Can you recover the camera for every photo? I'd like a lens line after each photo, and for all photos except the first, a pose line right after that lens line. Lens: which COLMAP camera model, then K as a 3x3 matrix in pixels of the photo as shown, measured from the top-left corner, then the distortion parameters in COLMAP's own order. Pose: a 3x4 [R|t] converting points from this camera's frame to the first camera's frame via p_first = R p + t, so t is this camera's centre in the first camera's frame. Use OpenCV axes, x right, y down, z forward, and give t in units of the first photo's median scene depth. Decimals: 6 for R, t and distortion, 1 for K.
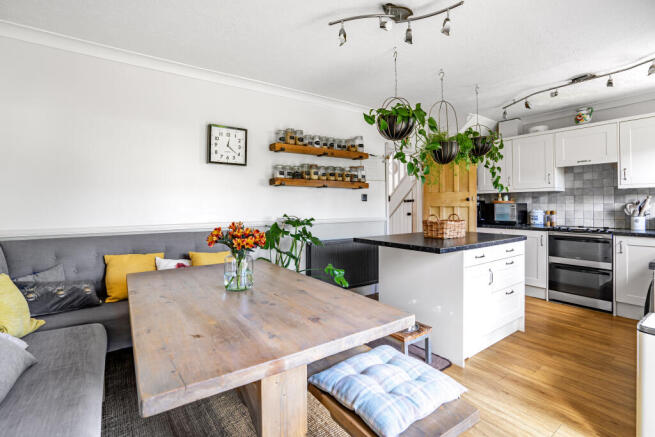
lens RADIAL K [[307.7, 0, 328.1], [0, 307.7, 206.5], [0, 0, 1]] dist [-0.000049, 0.000255]
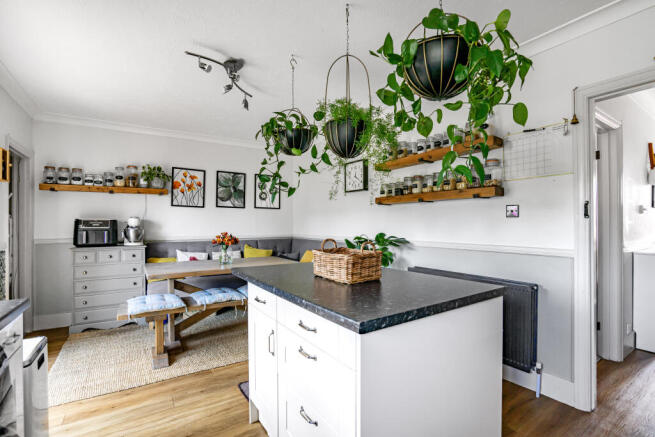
lens RADIAL K [[307.7, 0, 328.1], [0, 307.7, 206.5], [0, 0, 1]] dist [-0.000049, 0.000255]
pose [[-0.047273, -0.034883, -0.998273, 0.956391], [-0.003366, 0.999390, -0.034762, -0.024988], [0.998876, 0.001717, -0.047362, 0.934741]]
